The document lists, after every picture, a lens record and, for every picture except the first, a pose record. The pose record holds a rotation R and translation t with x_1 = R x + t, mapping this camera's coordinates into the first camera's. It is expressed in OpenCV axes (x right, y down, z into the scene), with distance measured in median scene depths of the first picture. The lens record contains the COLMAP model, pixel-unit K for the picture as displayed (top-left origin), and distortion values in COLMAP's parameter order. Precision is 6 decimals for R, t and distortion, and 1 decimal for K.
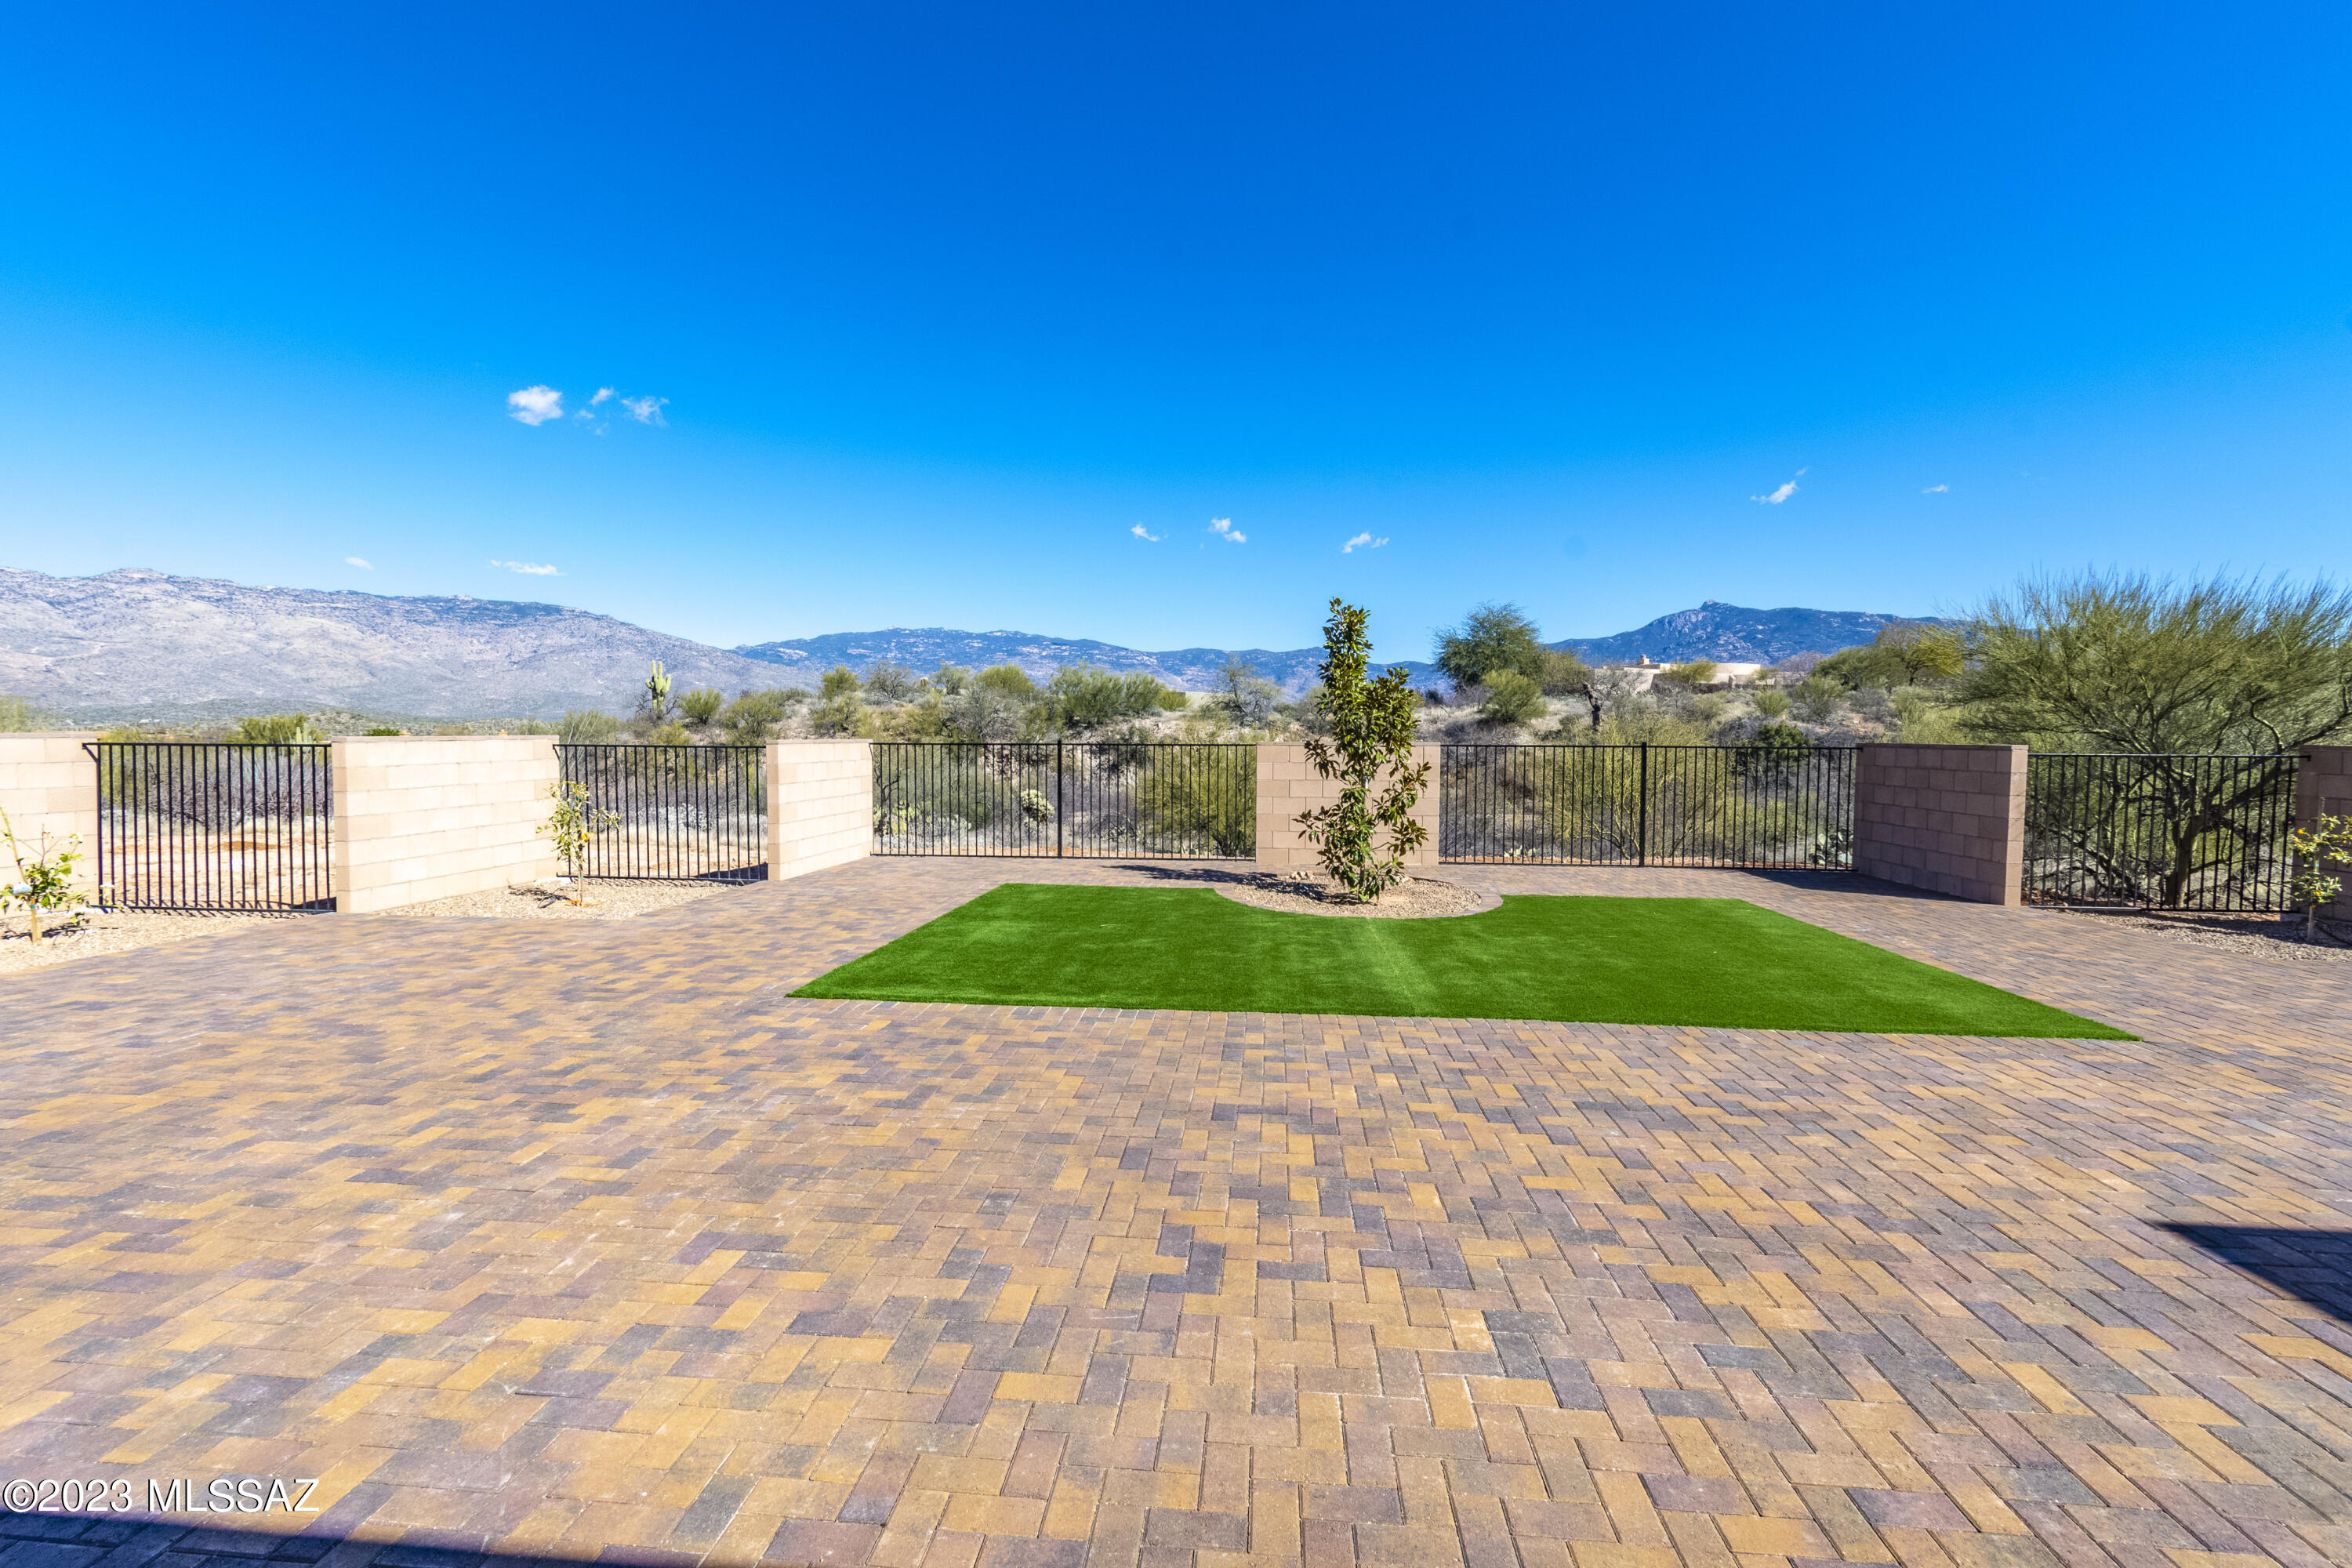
lens RADIAL K [[1035.8, 0, 1167.2], [0, 1035.8, 788.3], [0, 0, 1]] dist [0.002825, -0.001276]
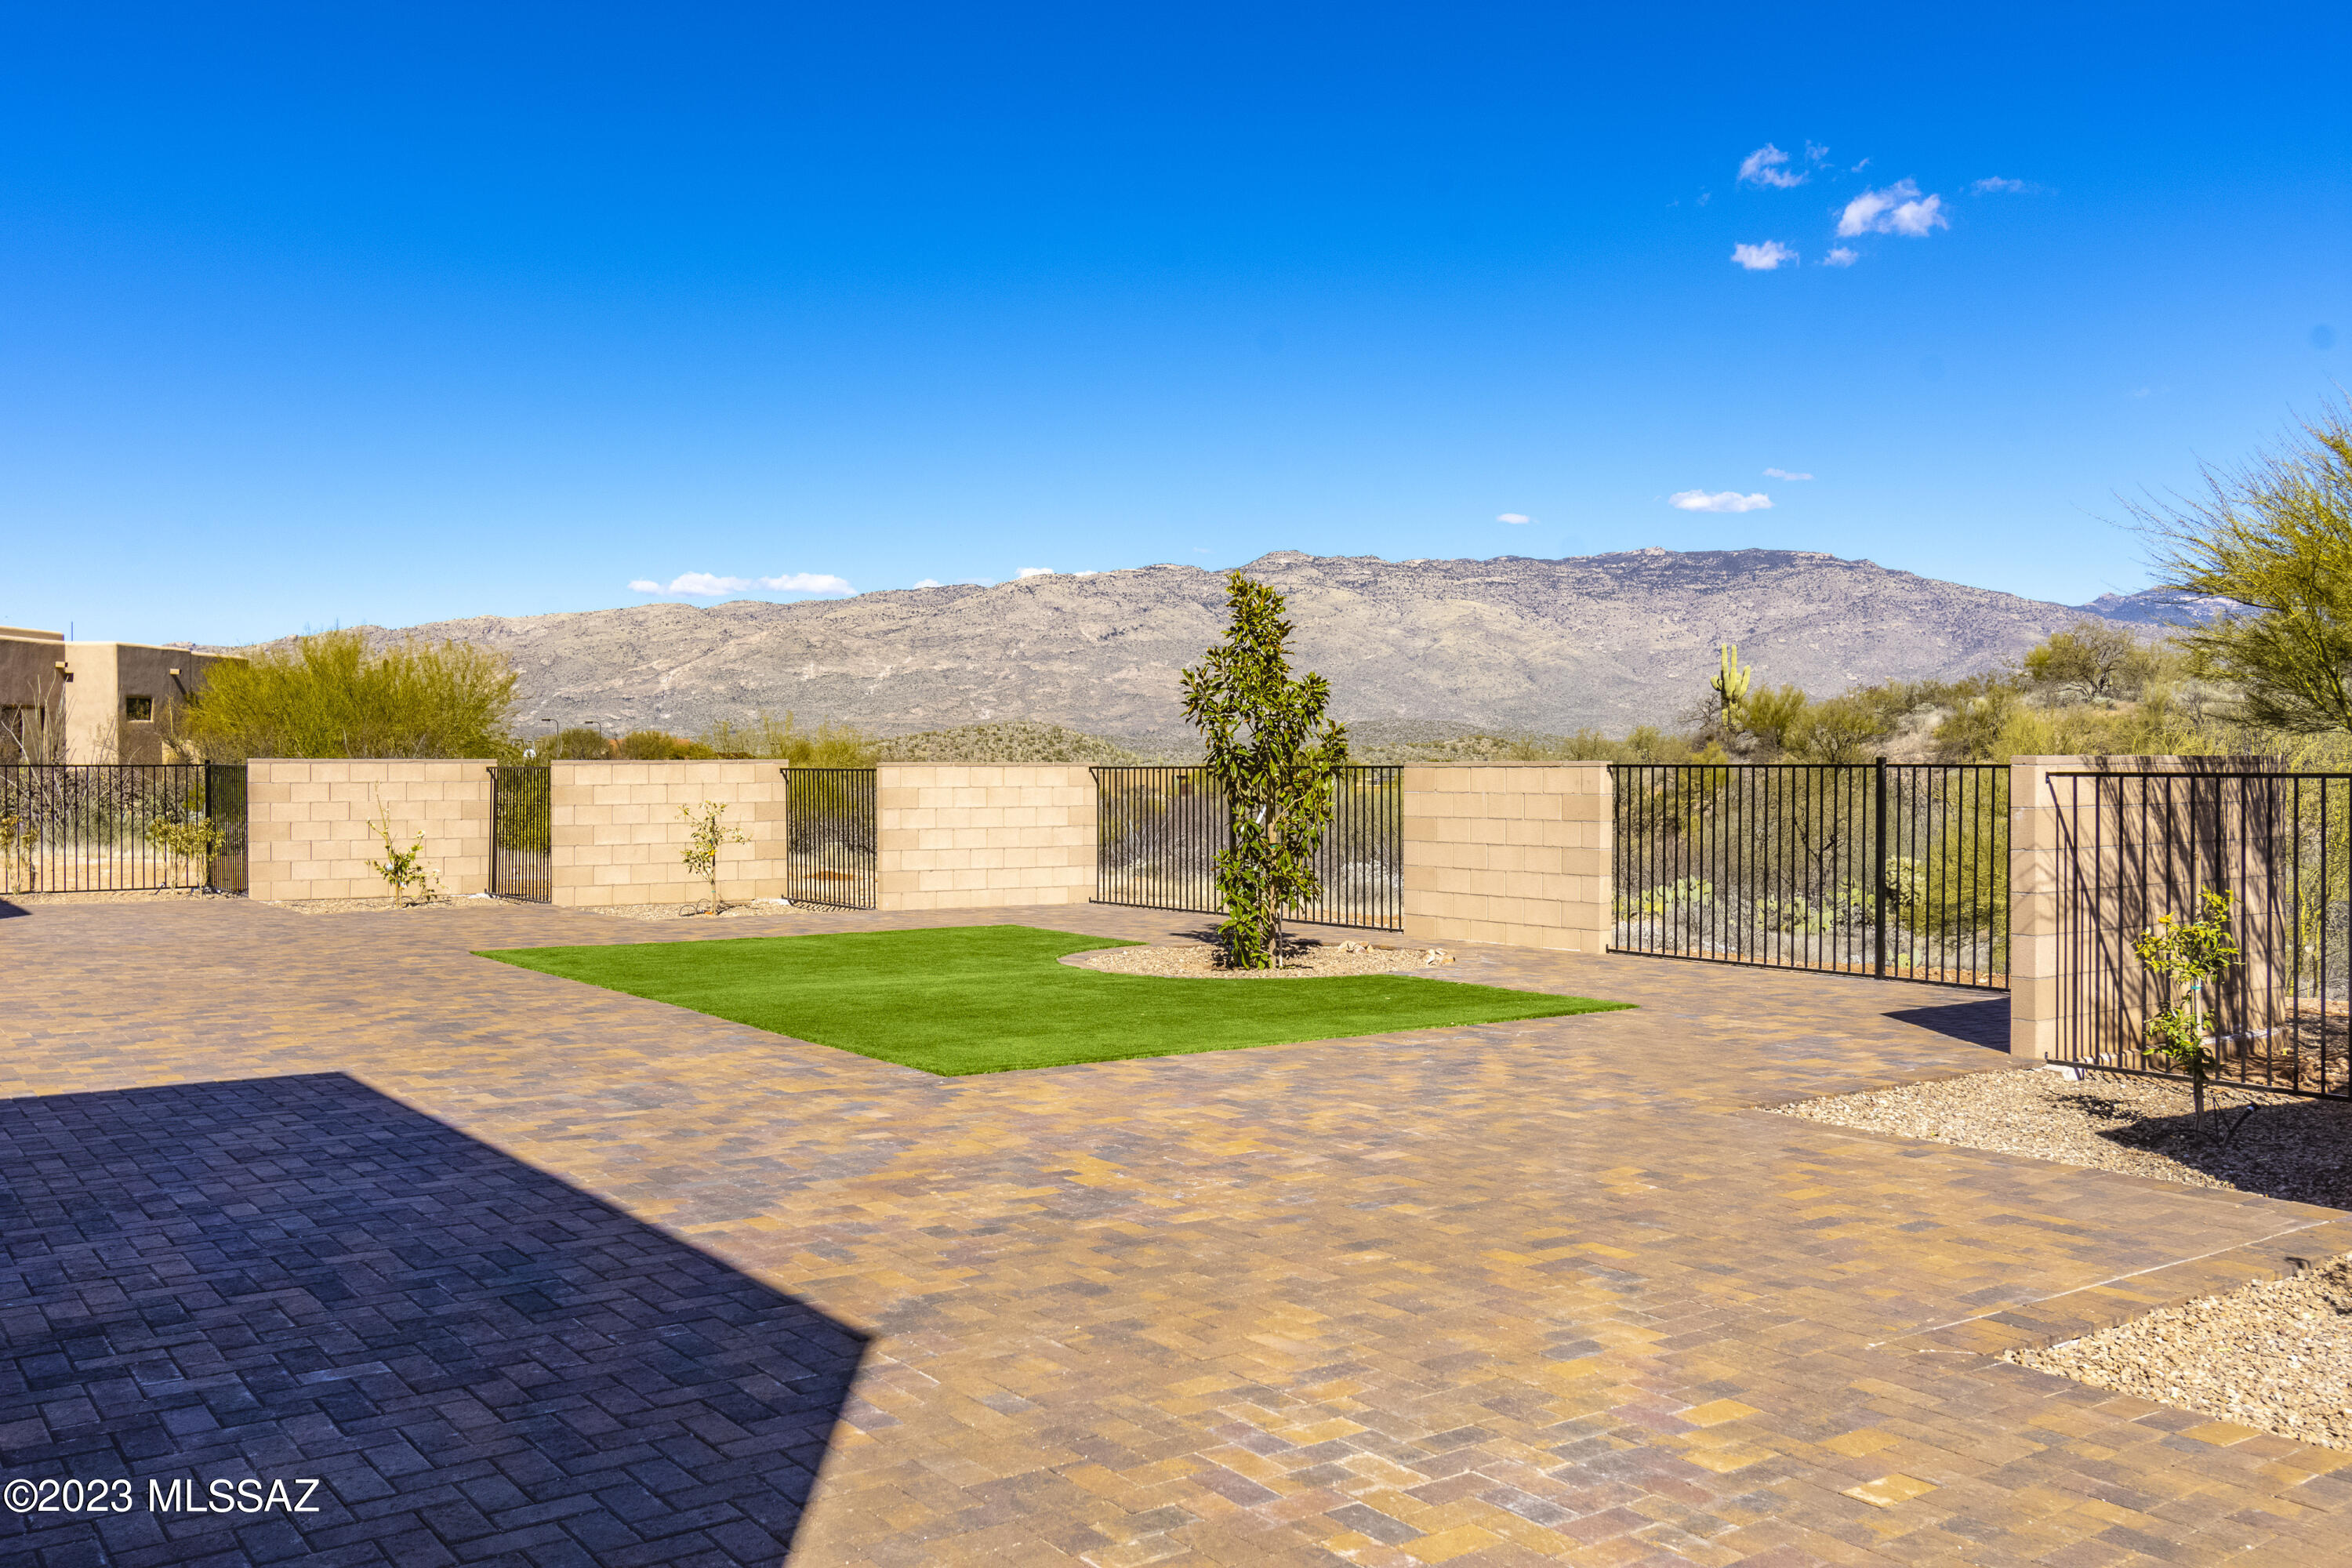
lens RADIAL K [[1953.6, 0, 1165.1], [0, 1953.6, 714.8], [0, 0, 1]] dist [-0.004365, -0.000362]
pose [[0.667606, -0.024877, -0.744099, 1.207582], [-0.033872, 0.997392, -0.063734, 0.016374], [0.743744, 0.067753, 0.665022, -0.006024]]
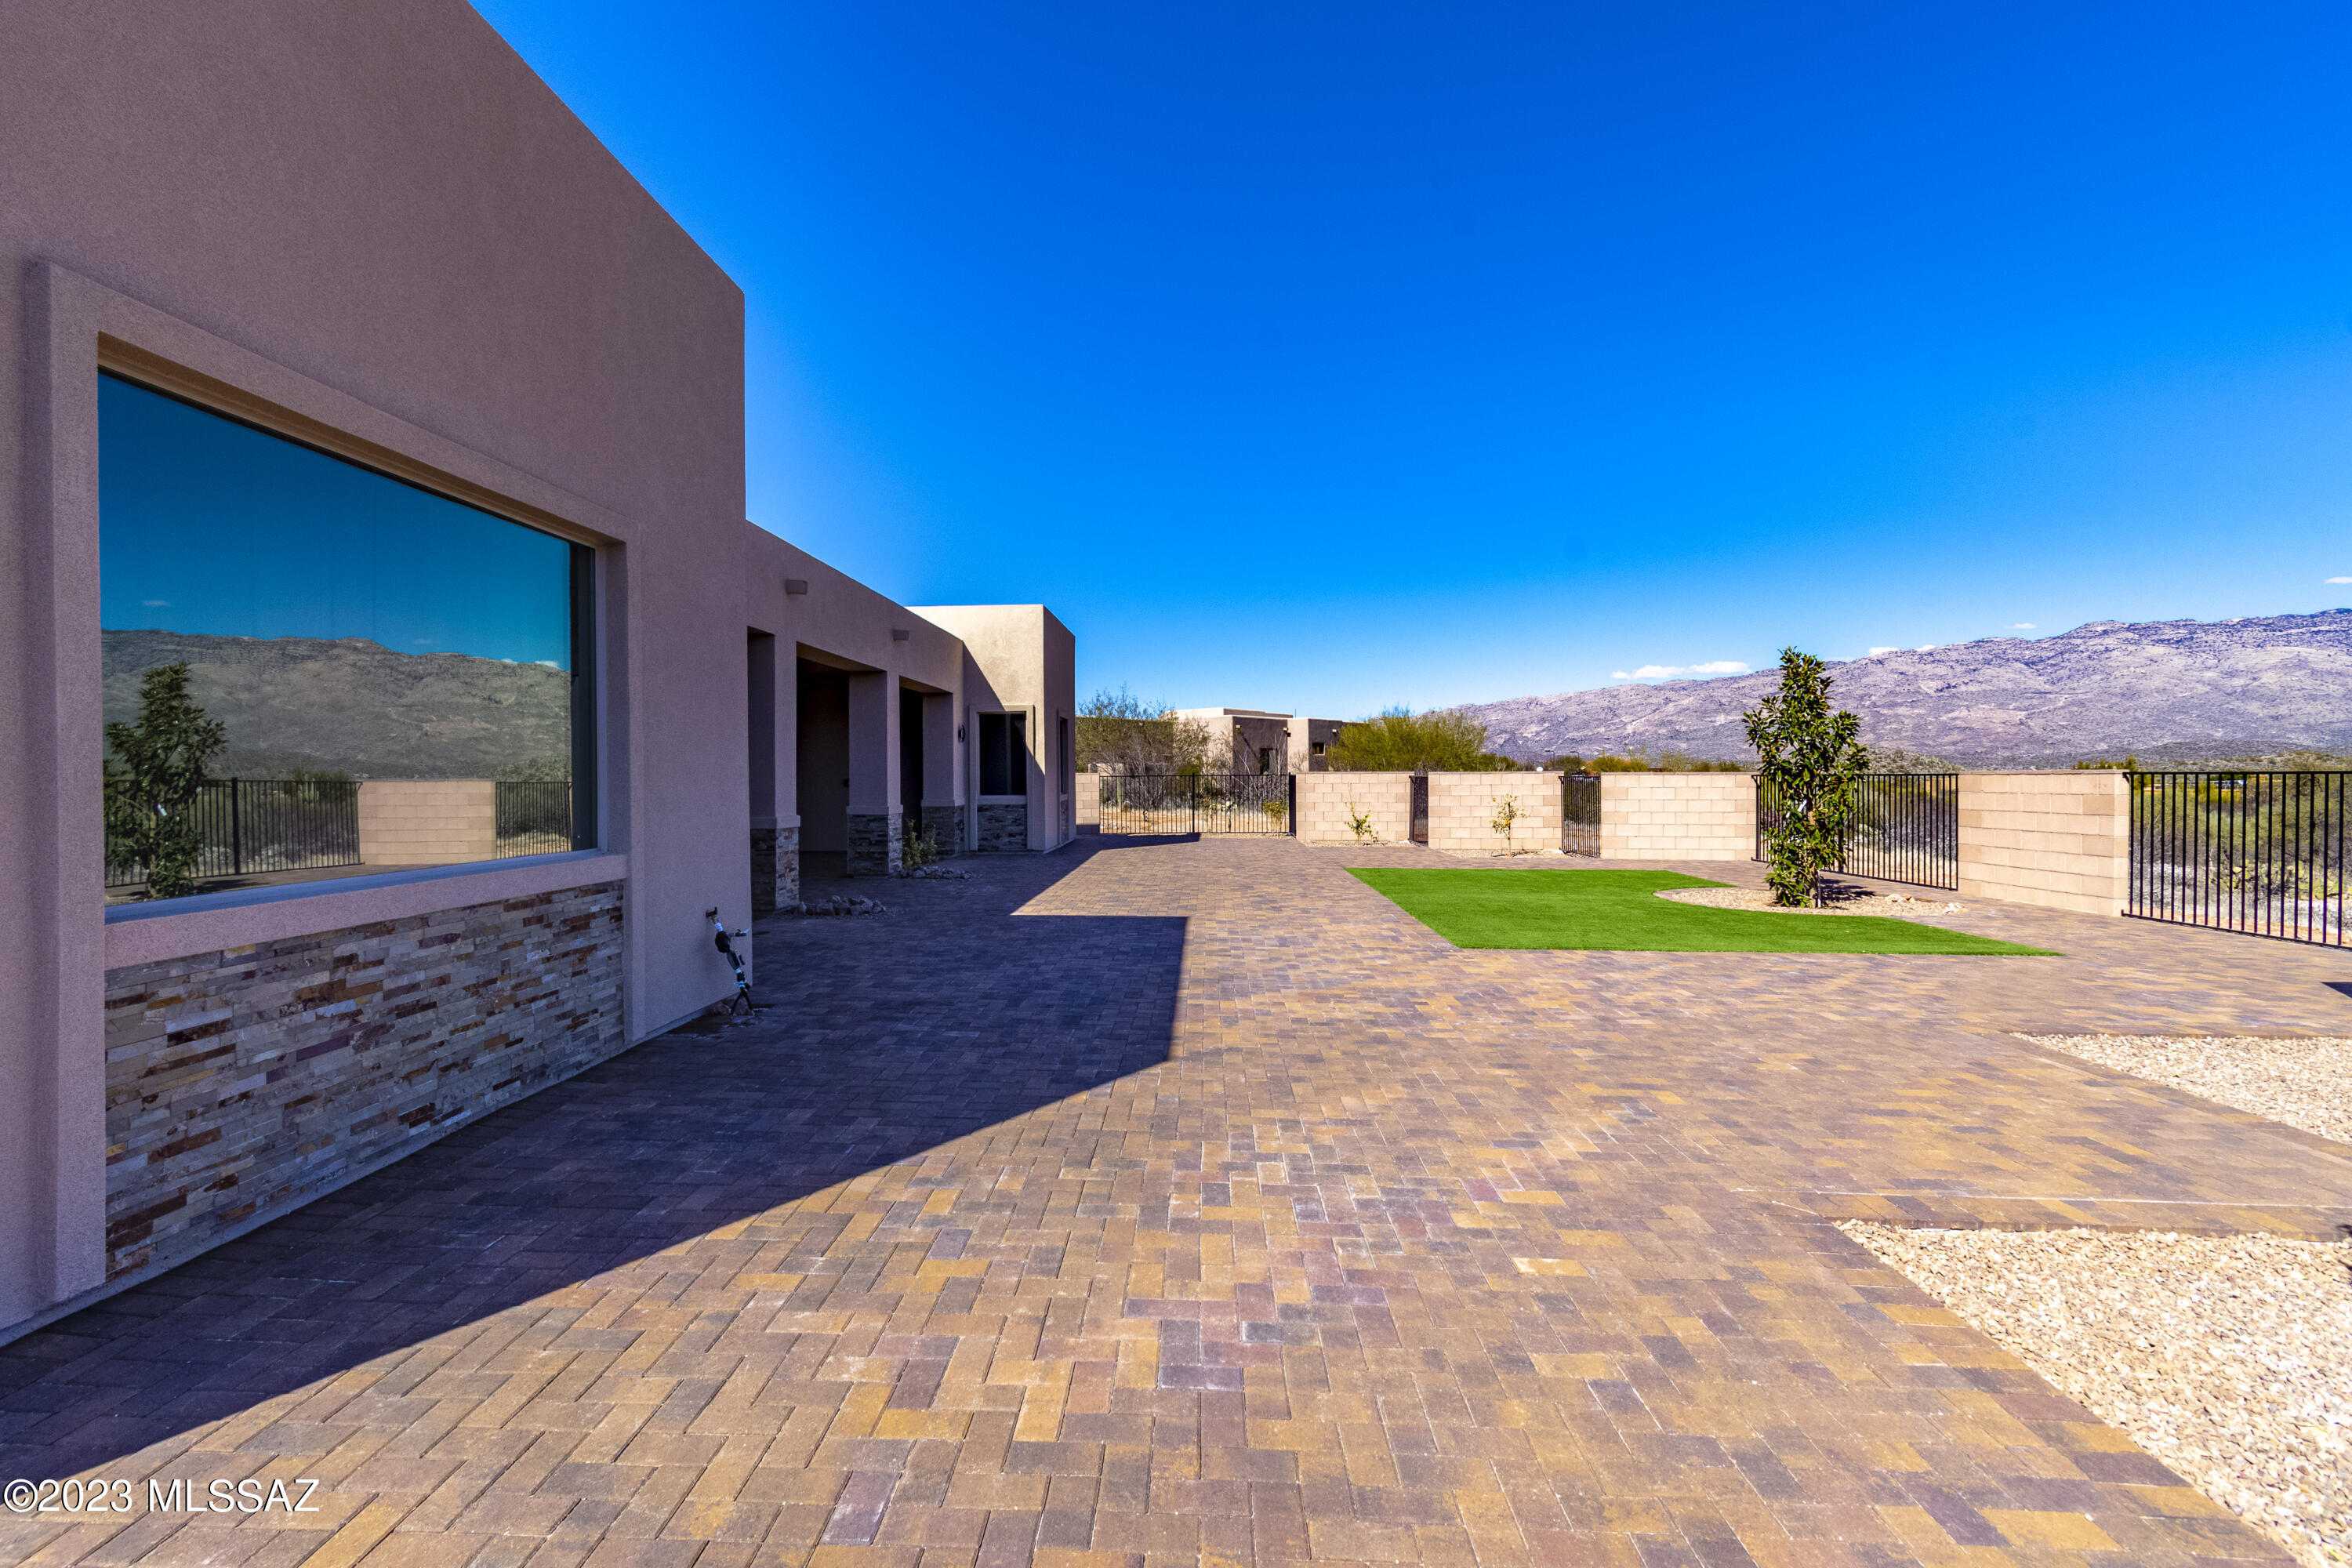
lens RADIAL K [[1035.8, 0, 1166.1], [0, 1035.8, 780.9], [0, 0, 1]] dist [0.002825, -0.001276]
pose [[0.058689, -0.000920, -0.998276, 1.300916], [-0.049002, 0.998791, -0.003802, 0.006874], [0.997073, 0.049141, 0.058573, 0.225119]]
